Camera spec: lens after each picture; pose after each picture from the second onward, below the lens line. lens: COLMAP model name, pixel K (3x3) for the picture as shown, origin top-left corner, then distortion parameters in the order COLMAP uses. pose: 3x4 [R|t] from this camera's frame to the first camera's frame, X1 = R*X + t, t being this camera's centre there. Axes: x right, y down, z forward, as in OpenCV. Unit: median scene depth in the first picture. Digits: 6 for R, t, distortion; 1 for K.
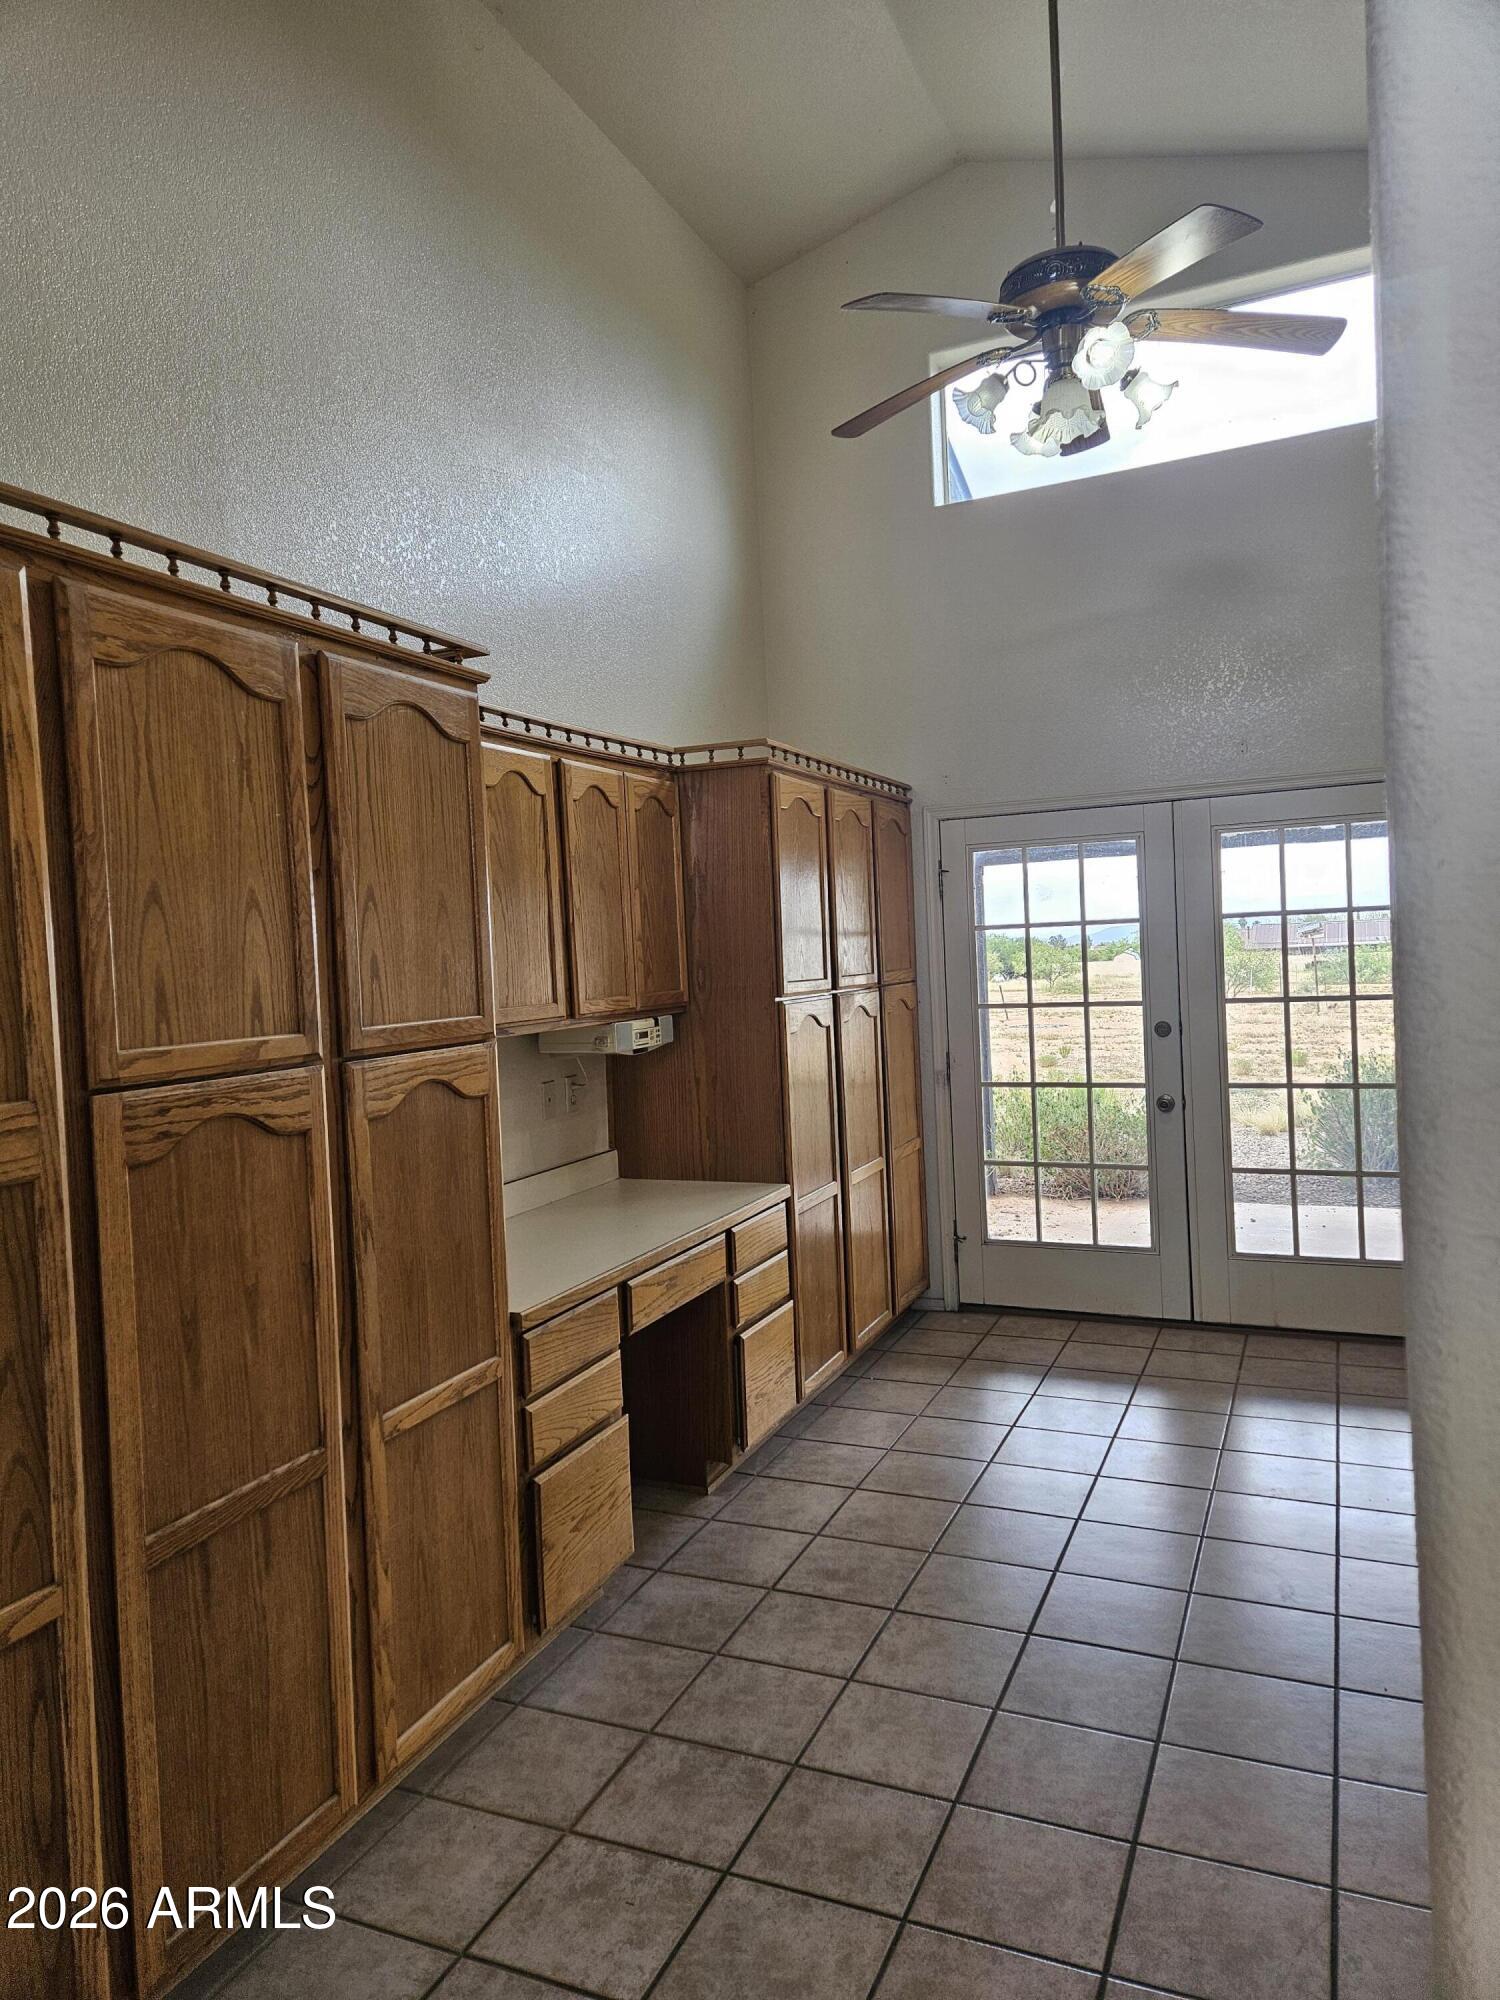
lens RADIAL K [[1331.4, 0, 742.7], [0, 1331.4, 982.1], [0, 0, 1]] dist [0.039105, -0.000977]
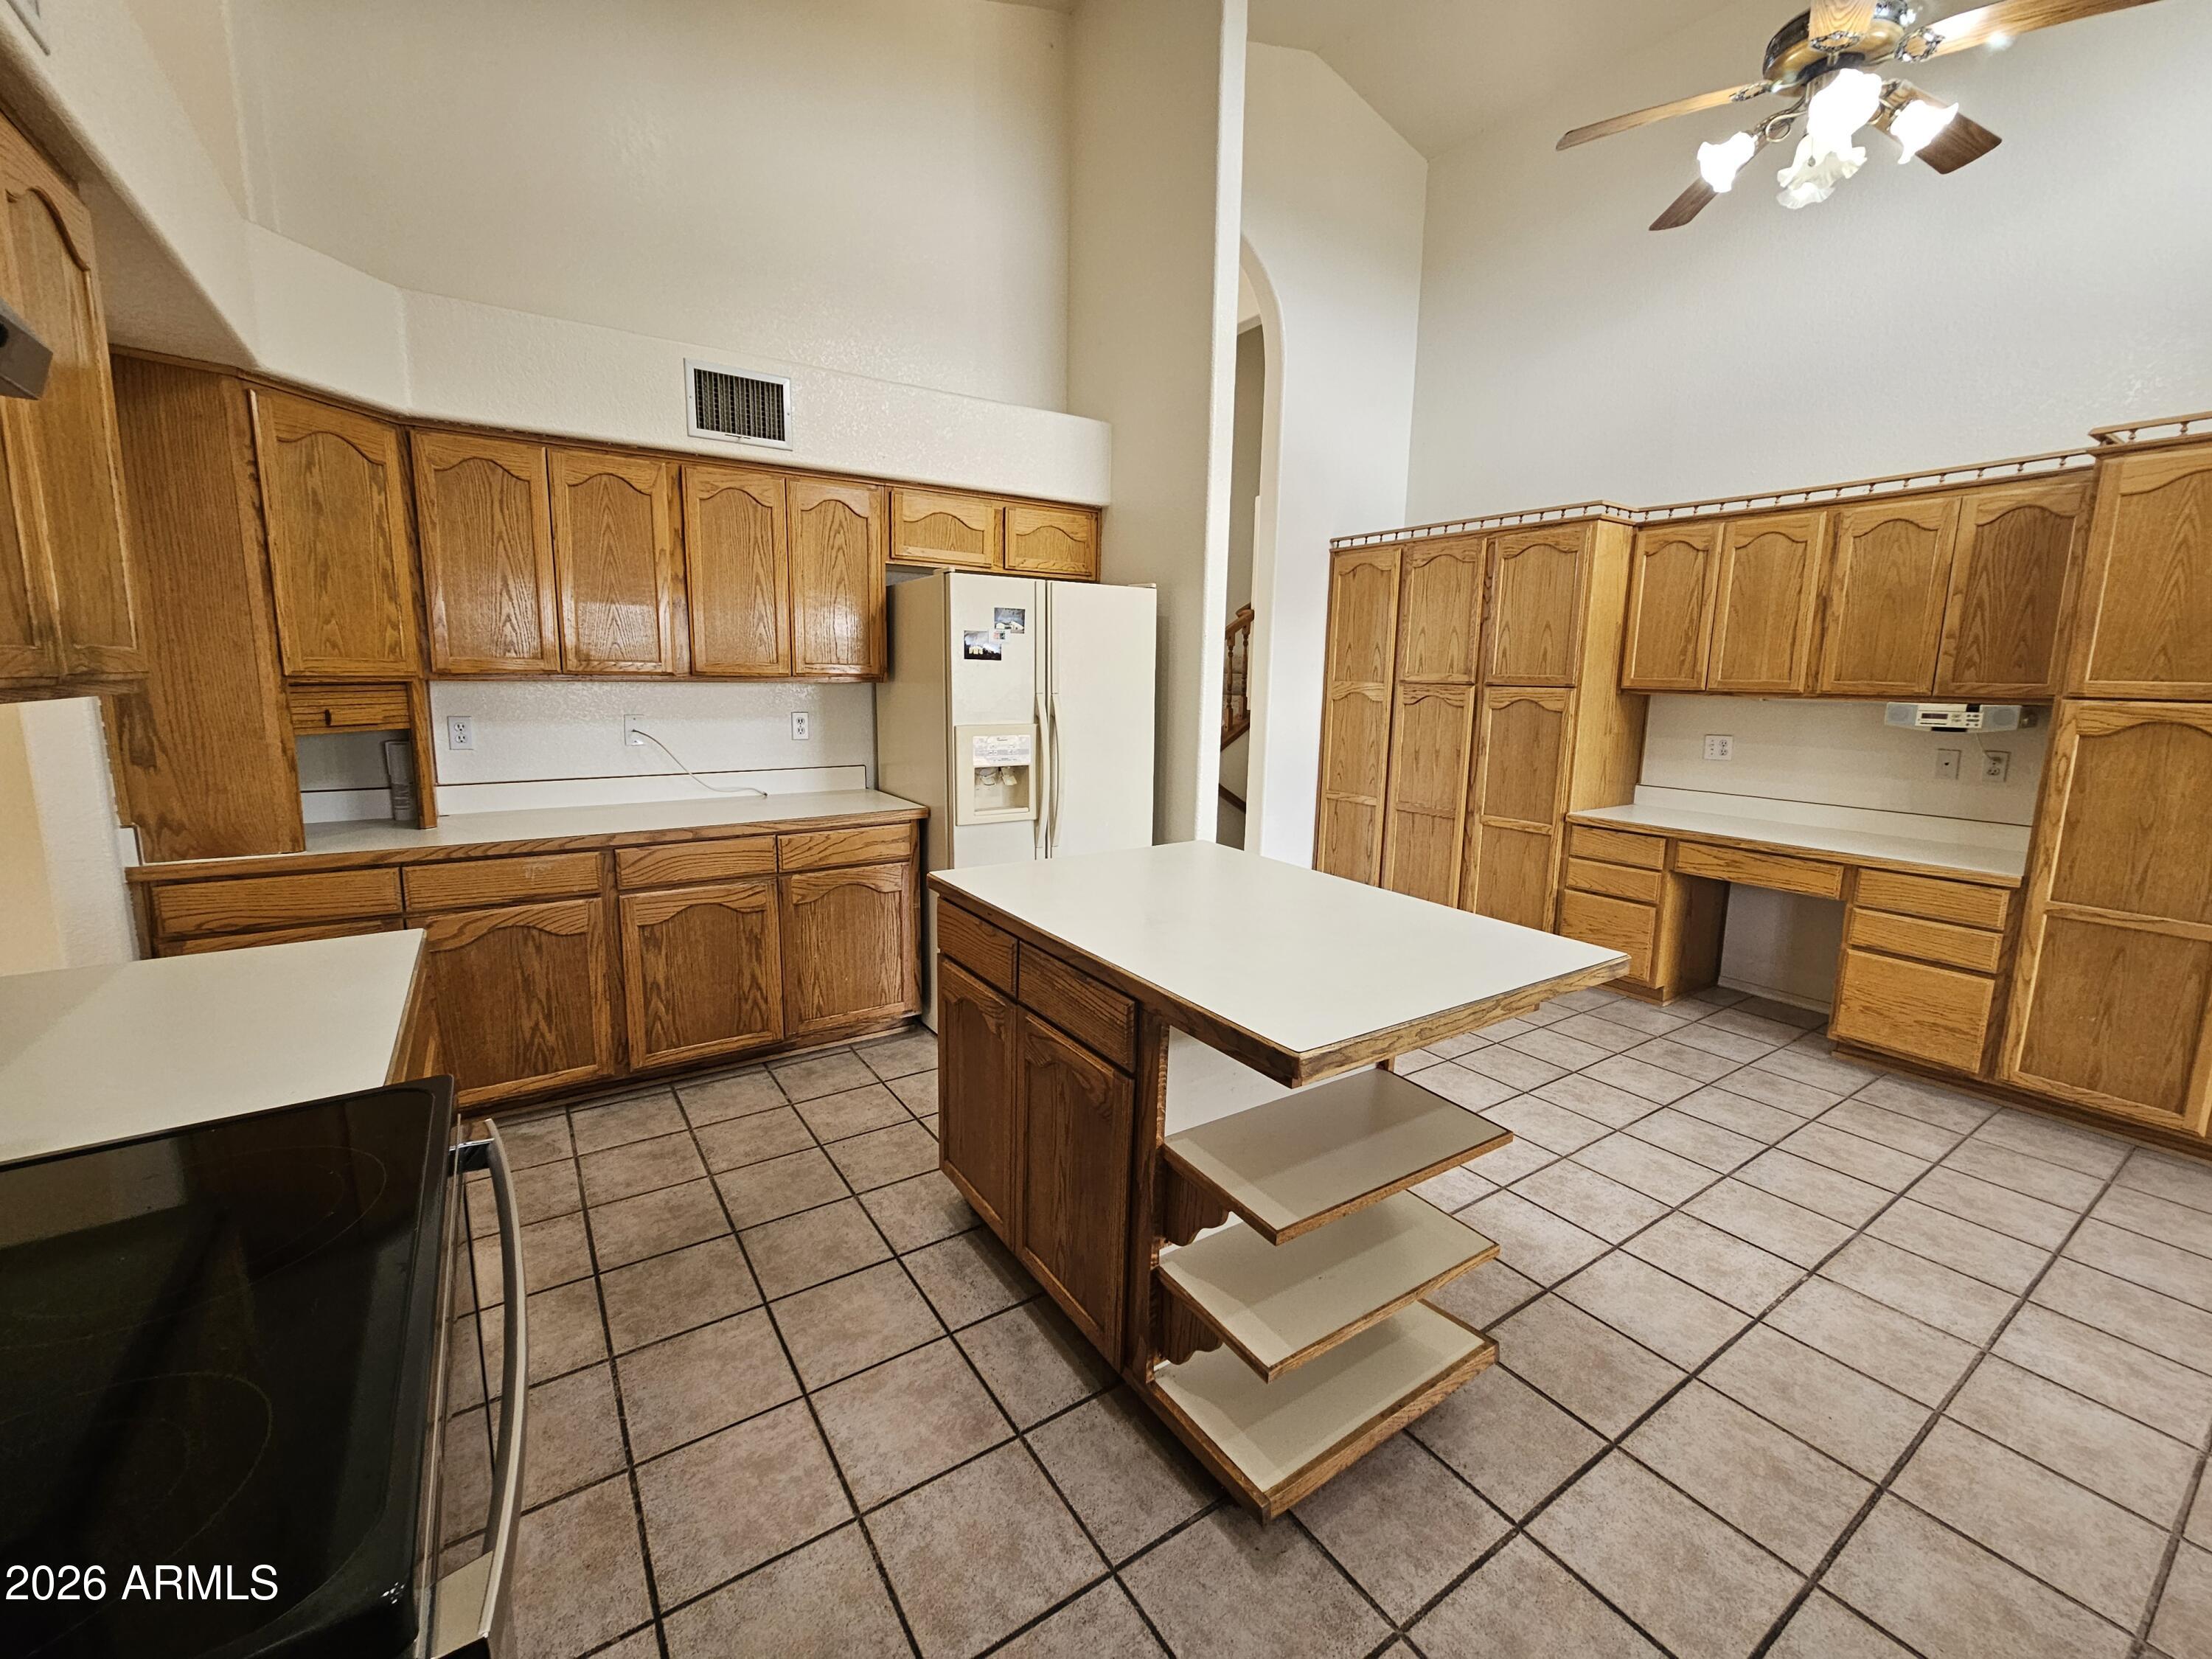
lens RADIAL K [[906.0, 0, 1096.4], [0, 906.0, 816.5], [0, 0, 1]] dist [-0.001563, -0.000110]
pose [[-0.536193, 0.168186, -0.827170, 1.390294], [-0.010065, 0.978605, 0.205502, -0.044481], [0.844036, 0.118514, -0.523028, 1.048500]]
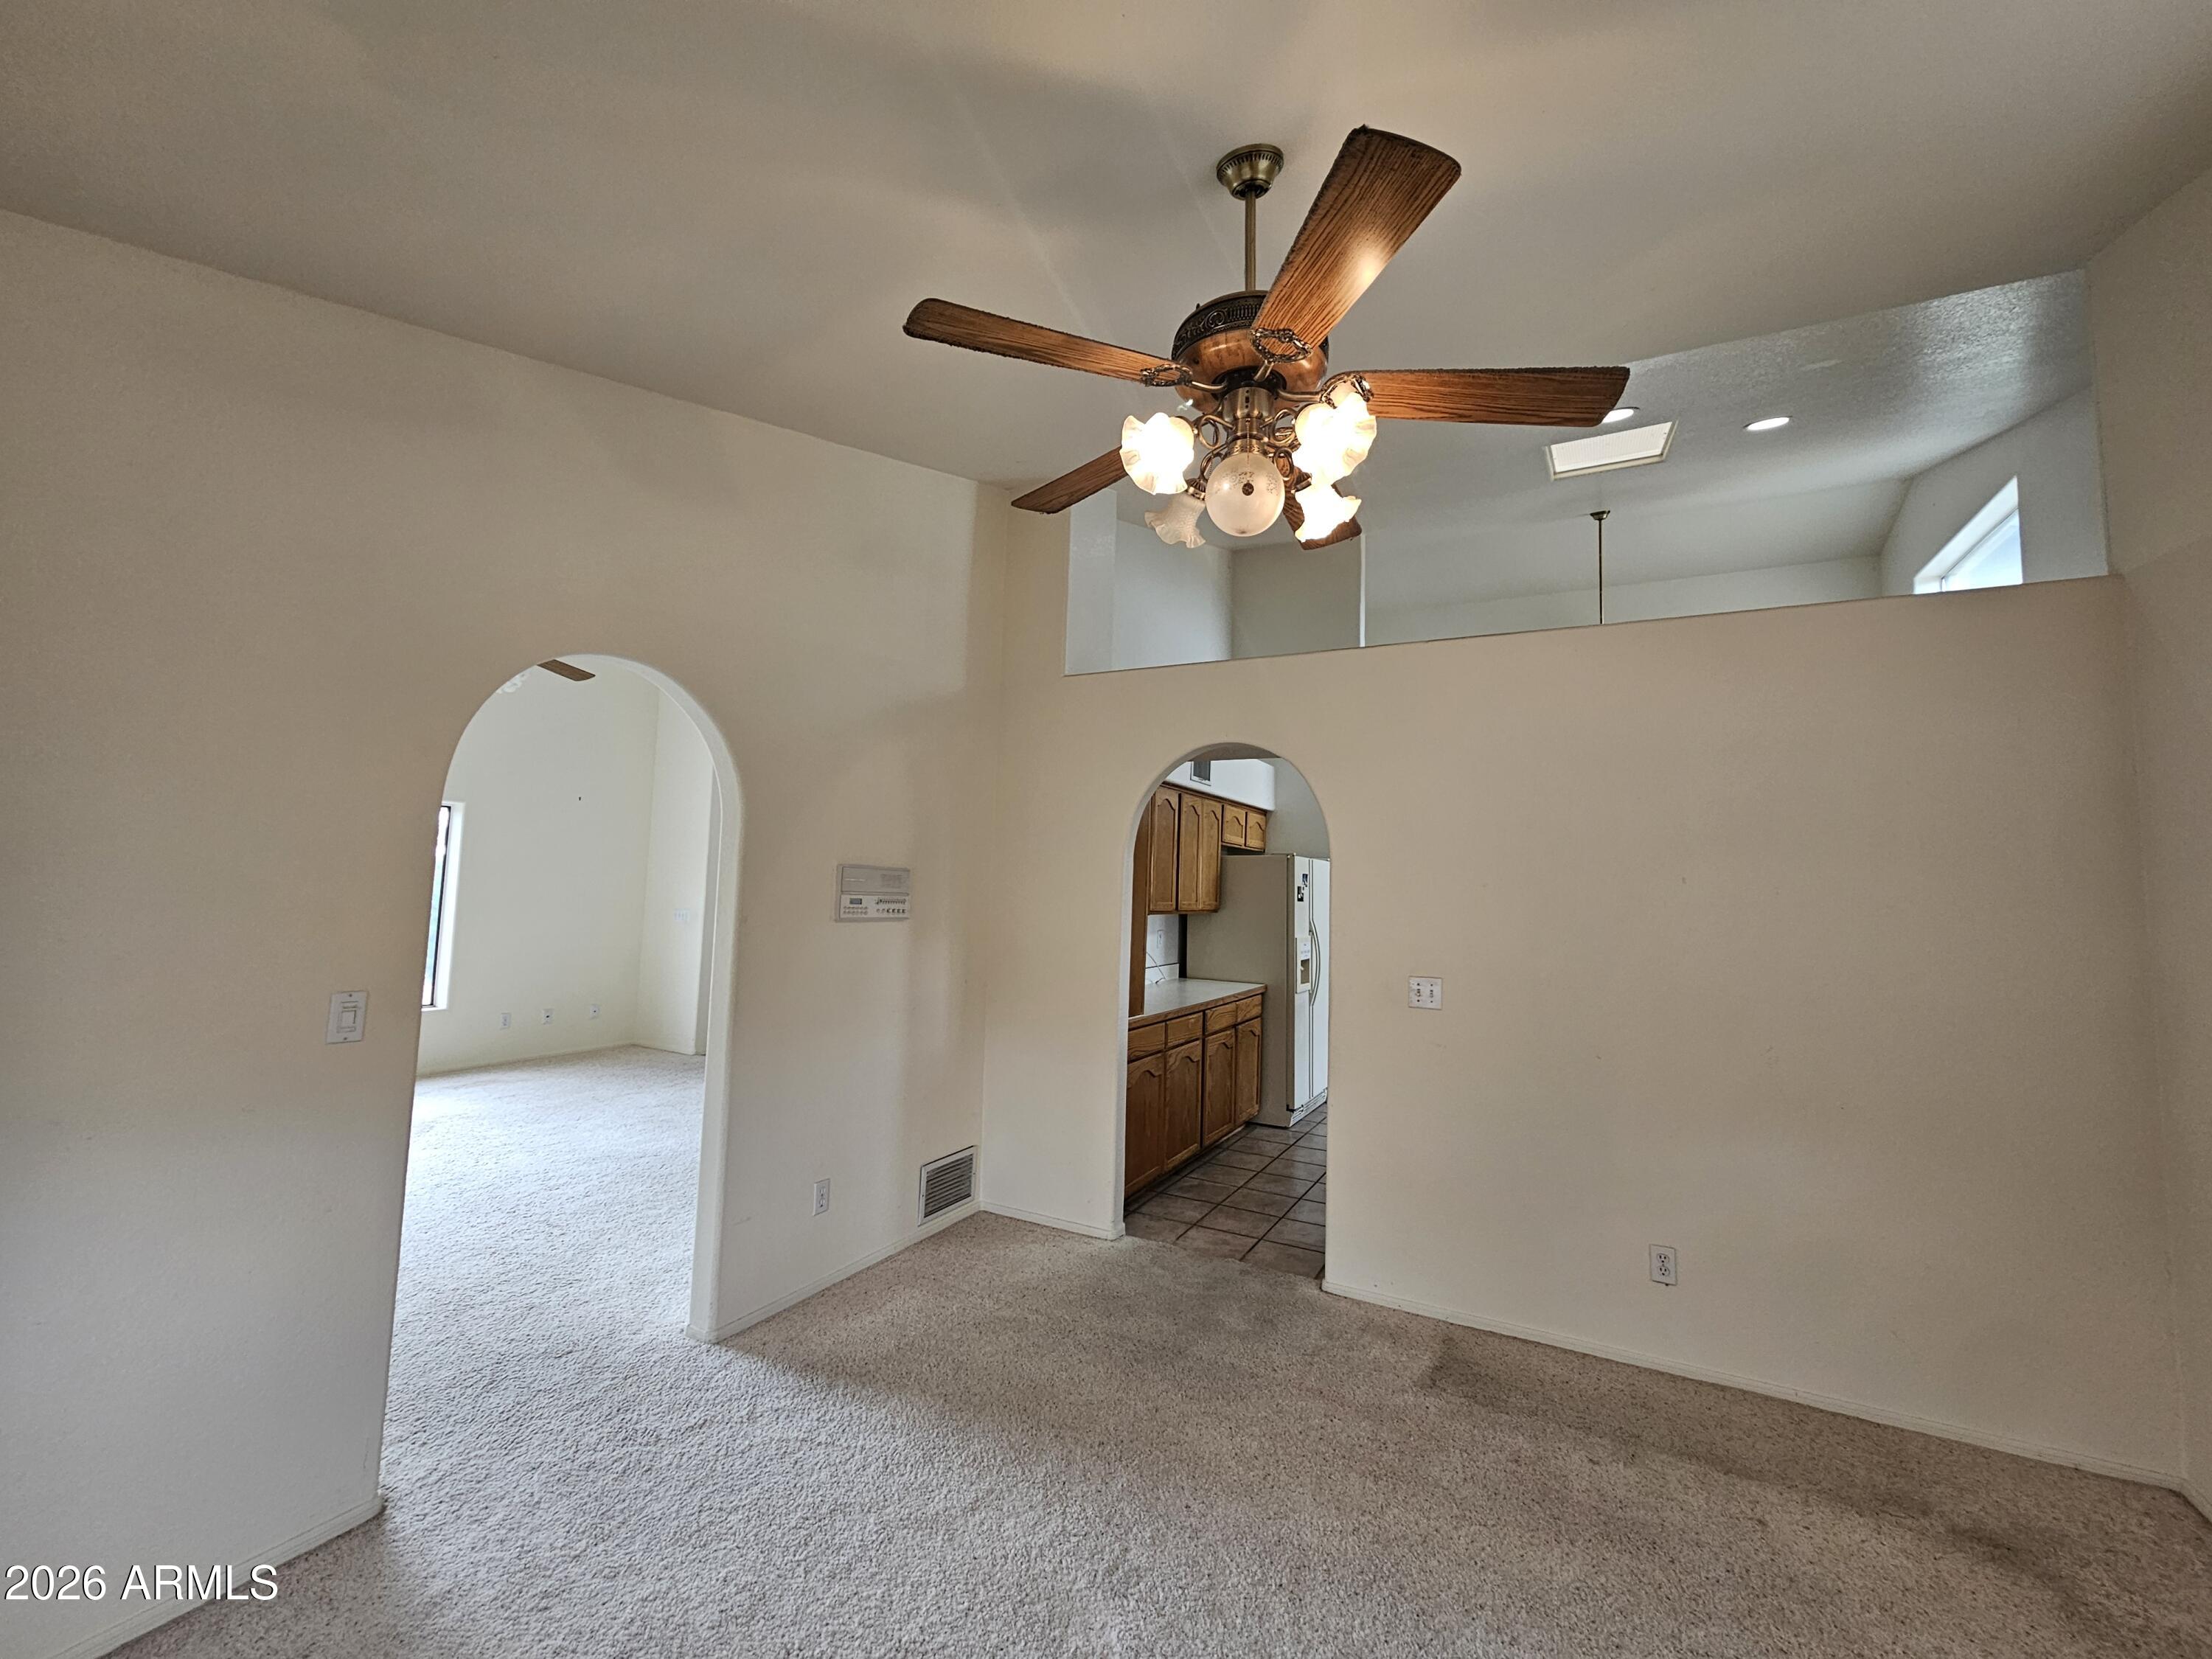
lens RADIAL K [[906.0, 0, 1096.4], [0, 906.0, 816.5], [0, 0, 1]] dist [-0.001563, -0.000110]
pose [[-0.076510, -0.034213, -0.996482, 2.562786], [-0.060274, 0.997742, -0.029629, -0.105200], [0.995245, 0.057795, -0.078400, 0.044927]]
